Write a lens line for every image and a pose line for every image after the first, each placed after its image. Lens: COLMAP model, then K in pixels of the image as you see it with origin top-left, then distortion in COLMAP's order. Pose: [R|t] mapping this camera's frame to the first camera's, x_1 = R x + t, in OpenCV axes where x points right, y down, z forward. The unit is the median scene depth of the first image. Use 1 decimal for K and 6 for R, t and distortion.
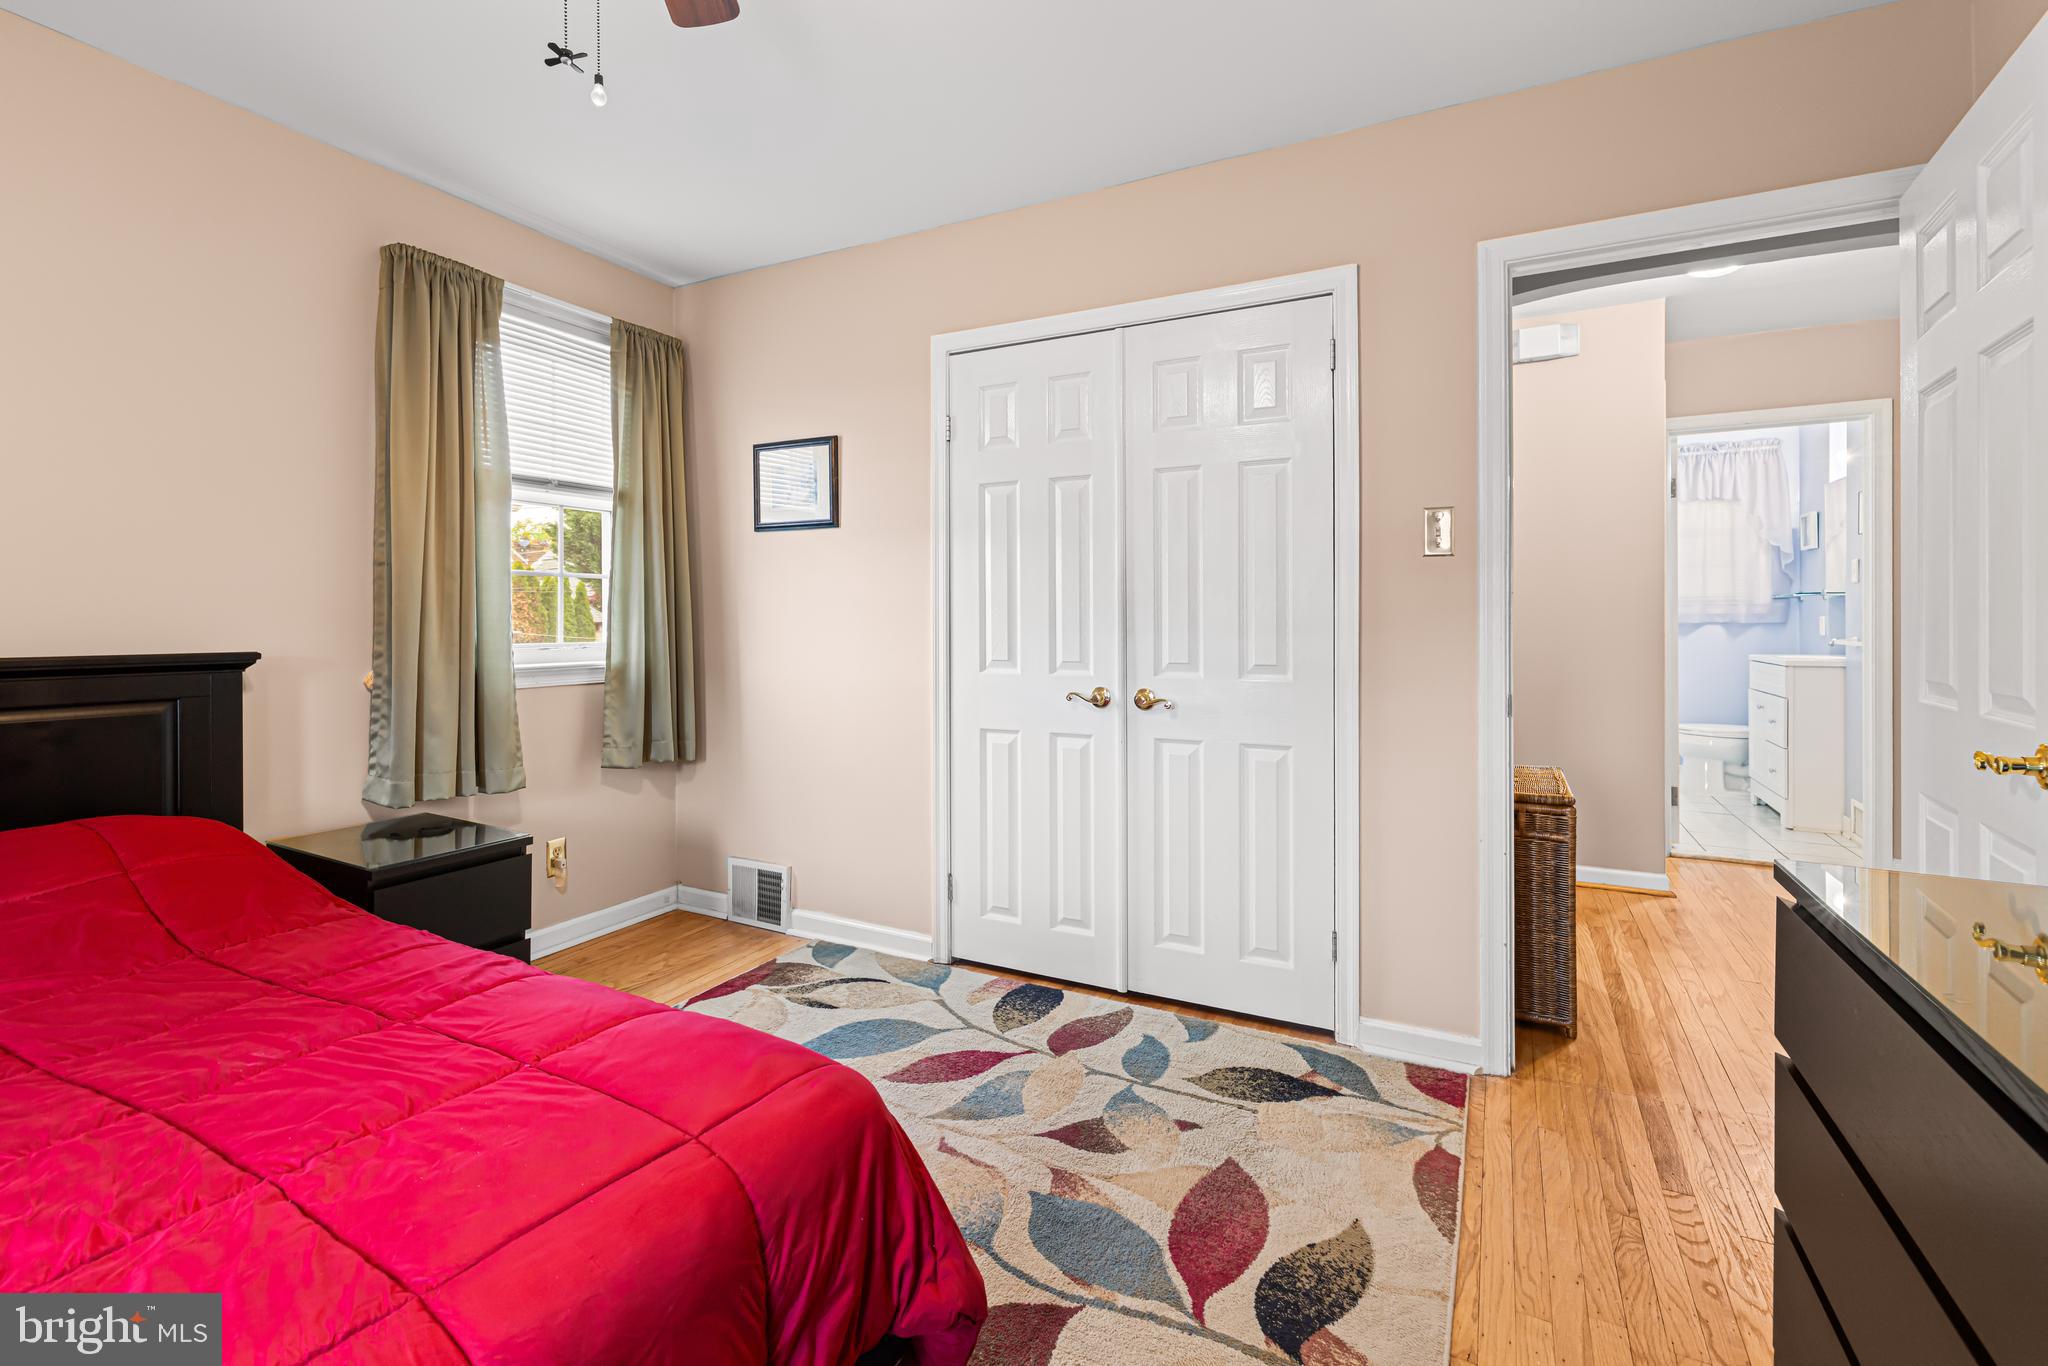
lens RADIAL K [[913.2, 0, 1000.1], [0, 913.2, 607.9], [0, 0, 1]] dist [0.000354, 0.000141]
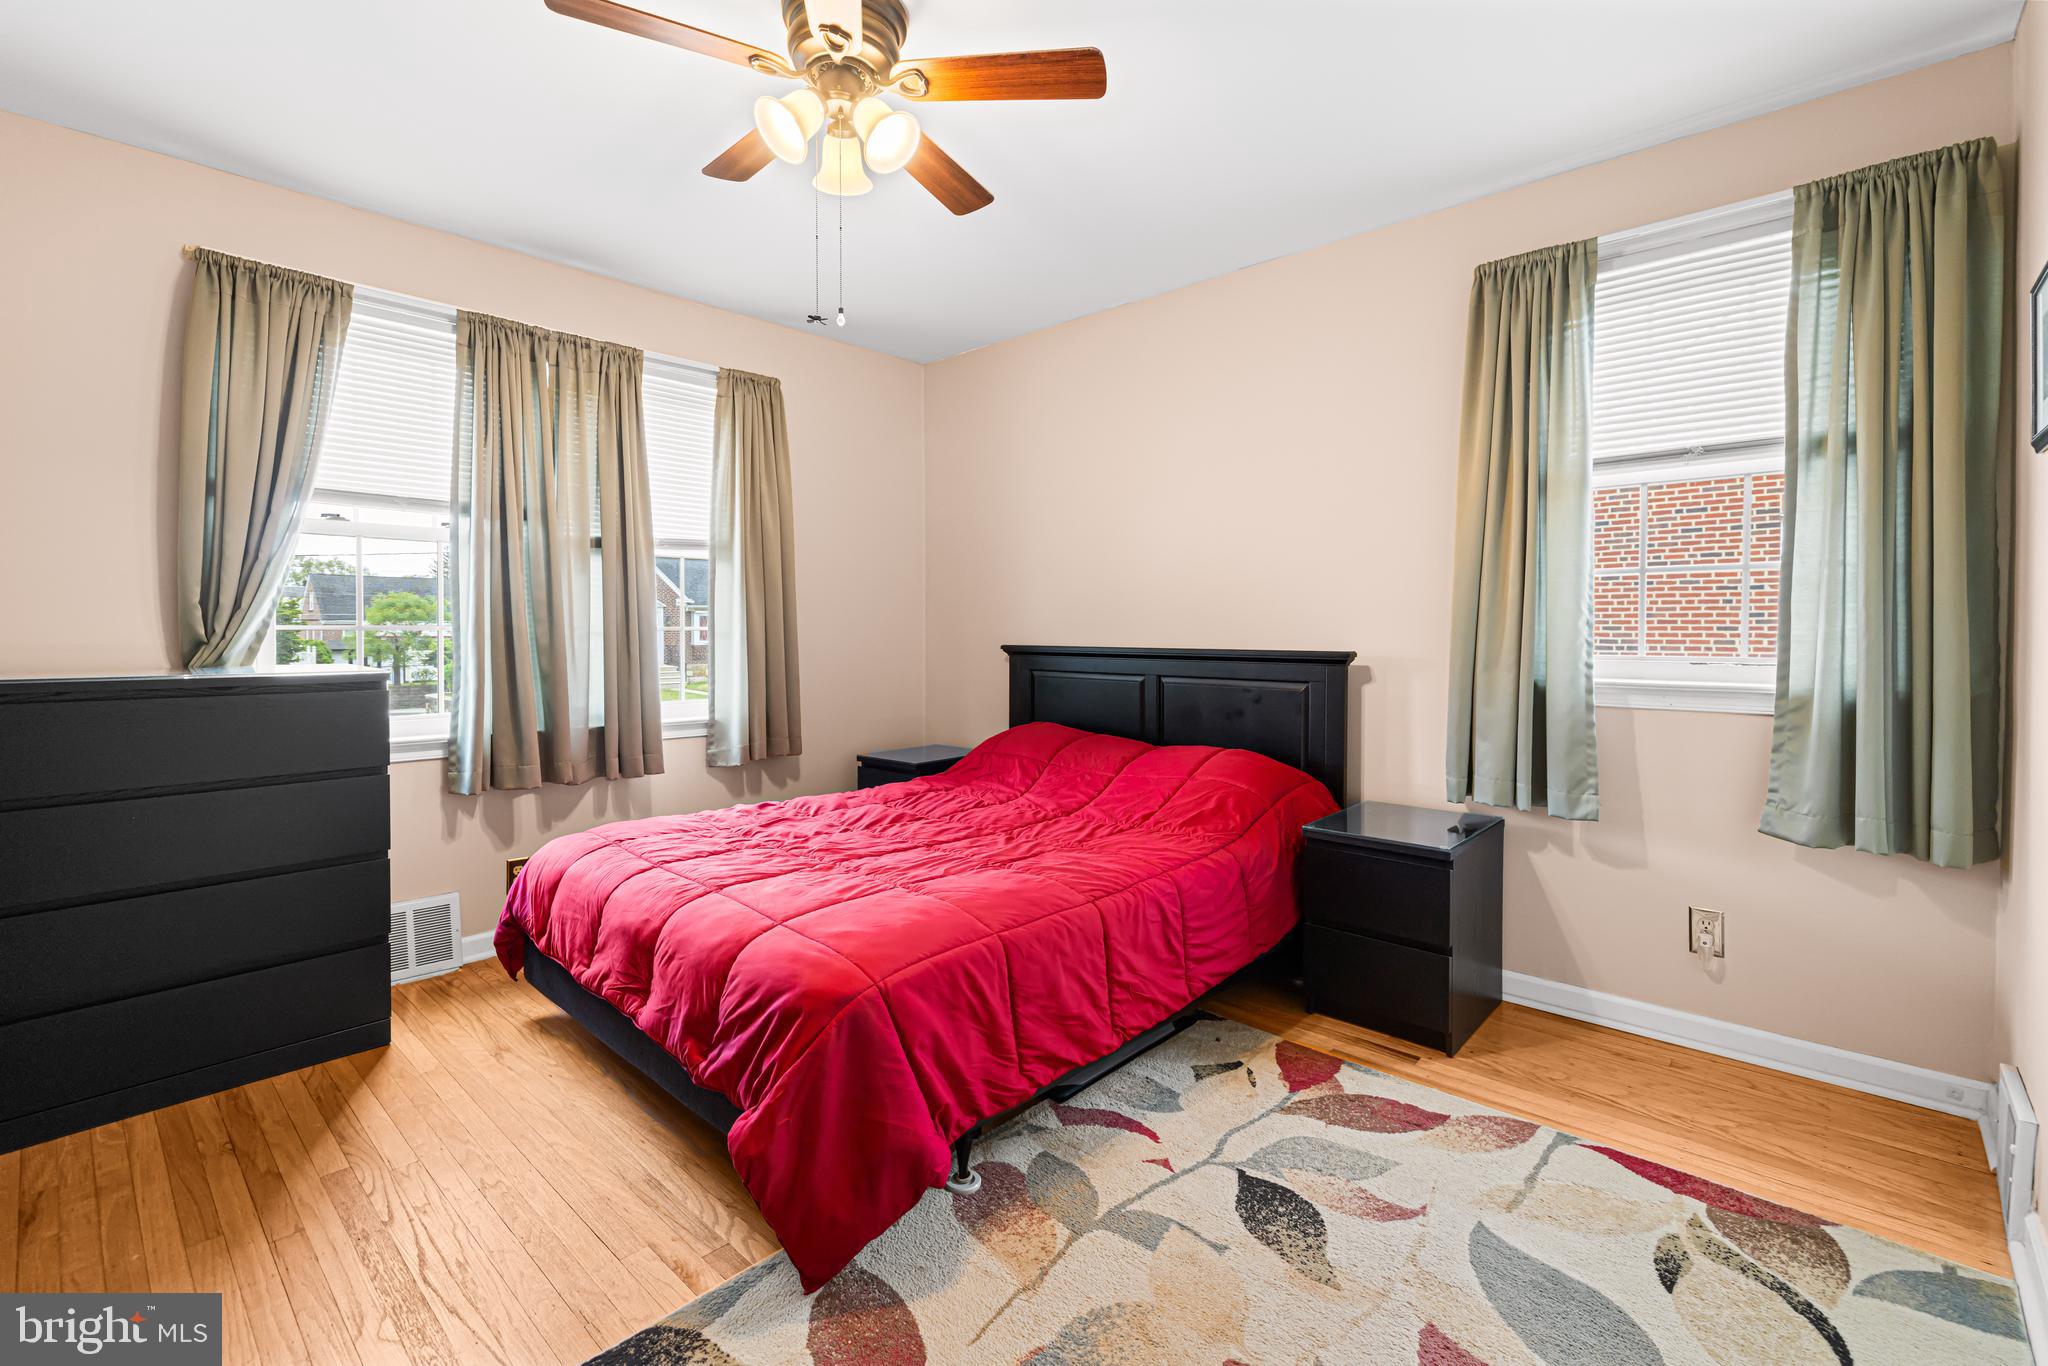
lens RADIAL K [[913.2, 0, 1023.9], [0, 913.2, 640.2], [0, 0, 1]] dist [0.000354, 0.000141]
pose [[-0.254774, 0.015172, -0.966882, 0.448962], [0.012937, 0.999841, 0.012280, 0.008180], [0.966914, -0.009380, -0.254930, 0.695559]]
